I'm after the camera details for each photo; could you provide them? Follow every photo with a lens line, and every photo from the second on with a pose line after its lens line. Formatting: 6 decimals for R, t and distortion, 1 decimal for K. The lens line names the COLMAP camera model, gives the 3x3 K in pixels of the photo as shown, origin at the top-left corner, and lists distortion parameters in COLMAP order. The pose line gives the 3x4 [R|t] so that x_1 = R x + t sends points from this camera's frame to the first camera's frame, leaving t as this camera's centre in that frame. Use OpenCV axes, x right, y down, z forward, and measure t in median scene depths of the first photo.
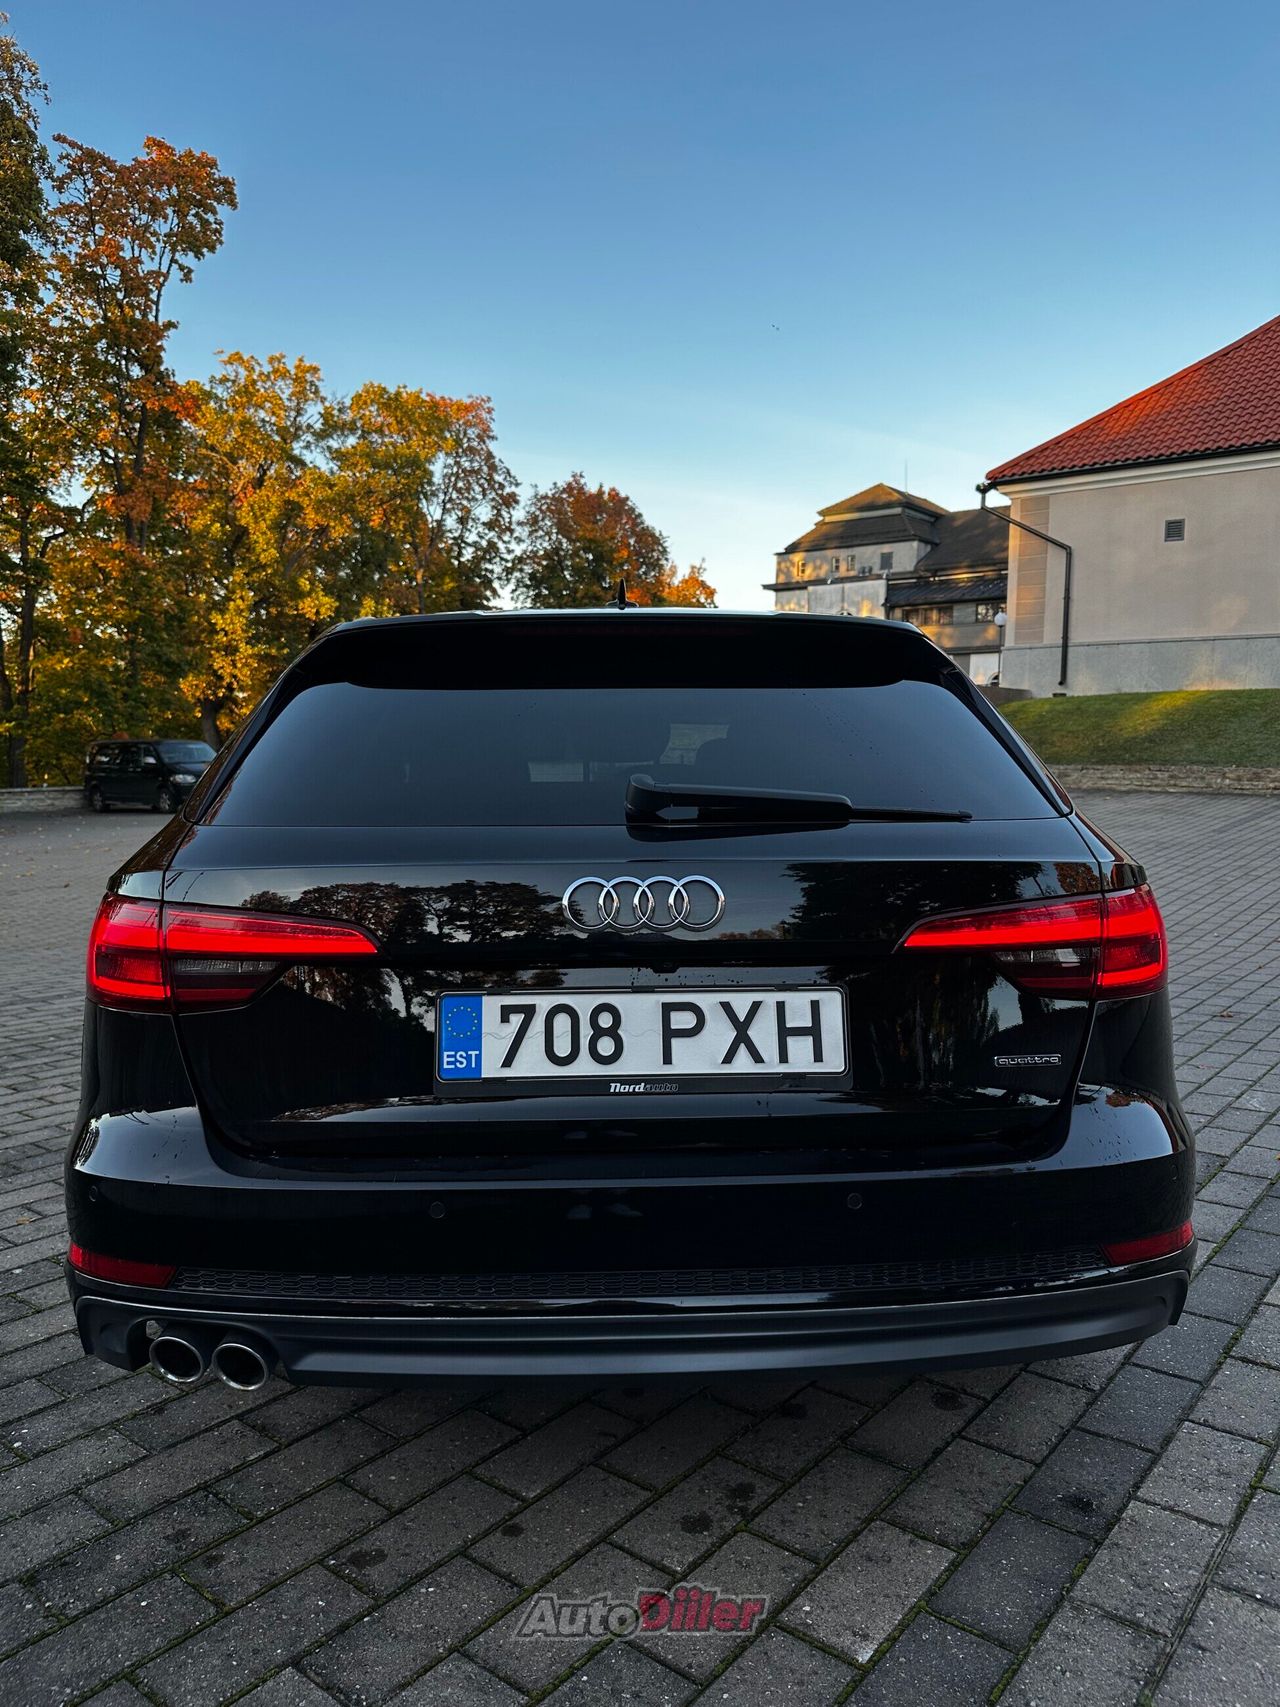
lens RADIAL K [[1207.4, 0, 653.9], [0, 1207.4, 892.5], [0, 0, 1]] dist [0.003040, -0.008162]
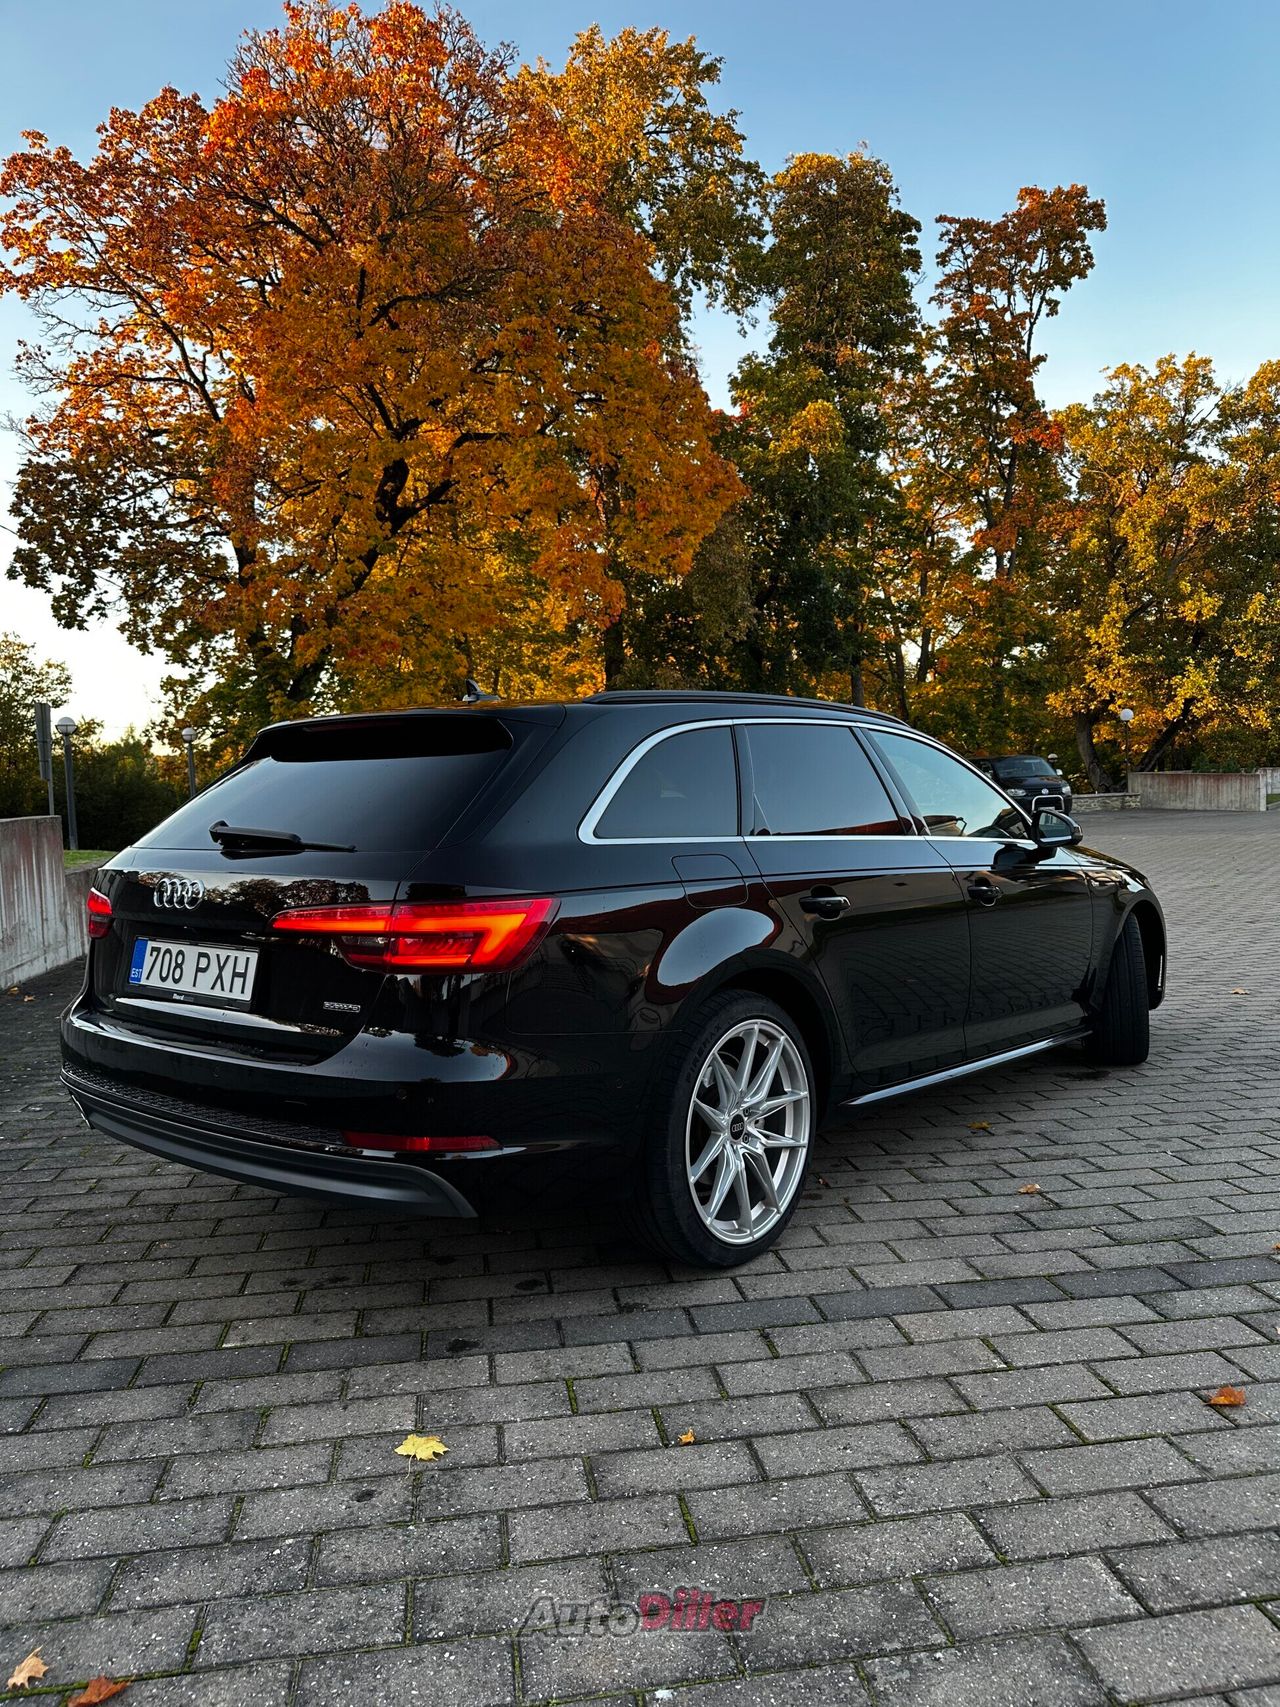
lens RADIAL K [[1207.4, 0, 653.9], [0, 1207.4, 892.5], [0, 0, 1]] dist [0.003040, -0.008162]
pose [[0.744953, 0.041347, -0.665834, 0.063144], [-0.046690, 0.998861, 0.009789, -0.001680], [0.665481, 0.023796, 0.746036, 0.004387]]
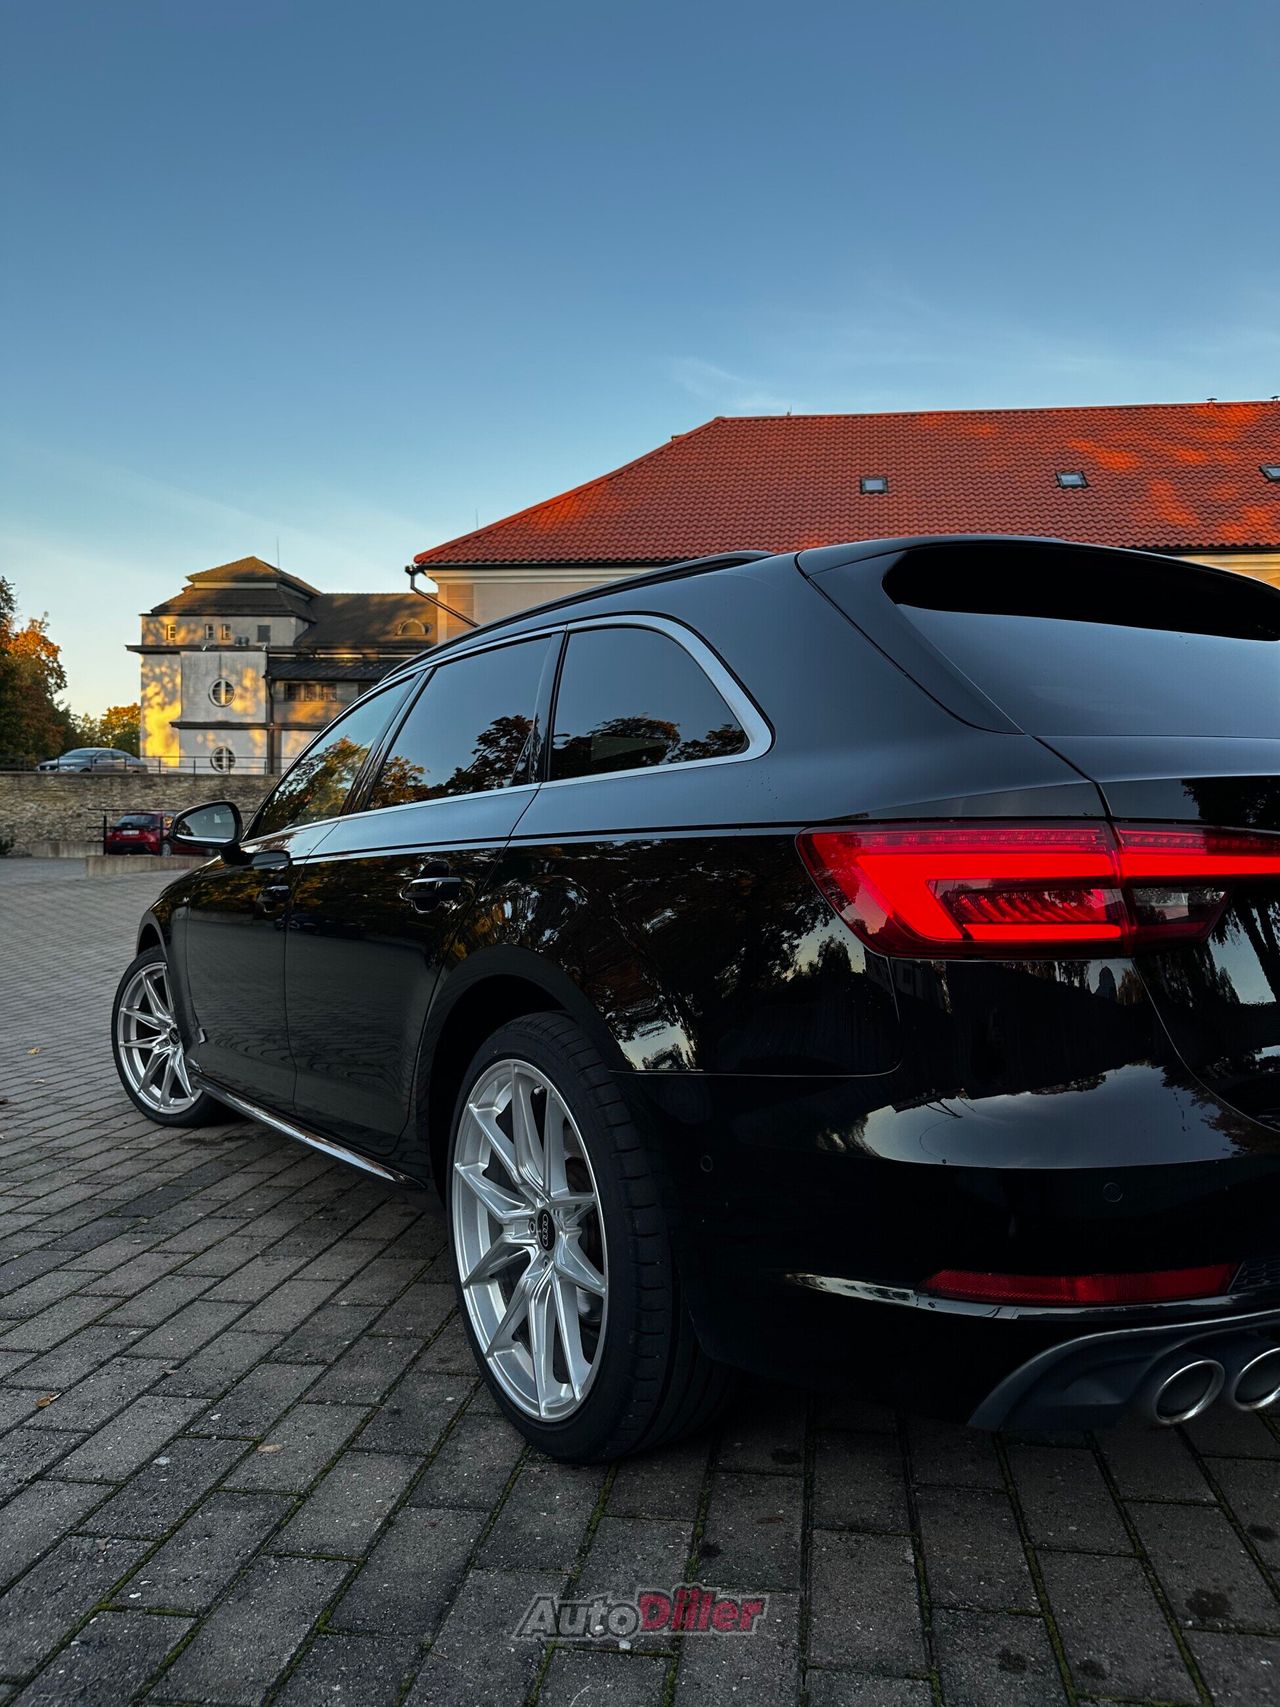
lens RADIAL K [[1202.4, 0, 678.0], [0, 1202.4, 852.0], [0, 0, 1]] dist [0.003350, 0.000502]
pose [[0.857645, 0.007149, 0.514192, -0.041314], [0.043564, 0.995299, -0.086500, 0.003476], [-0.512393, 0.096587, 0.853302, 0.017488]]
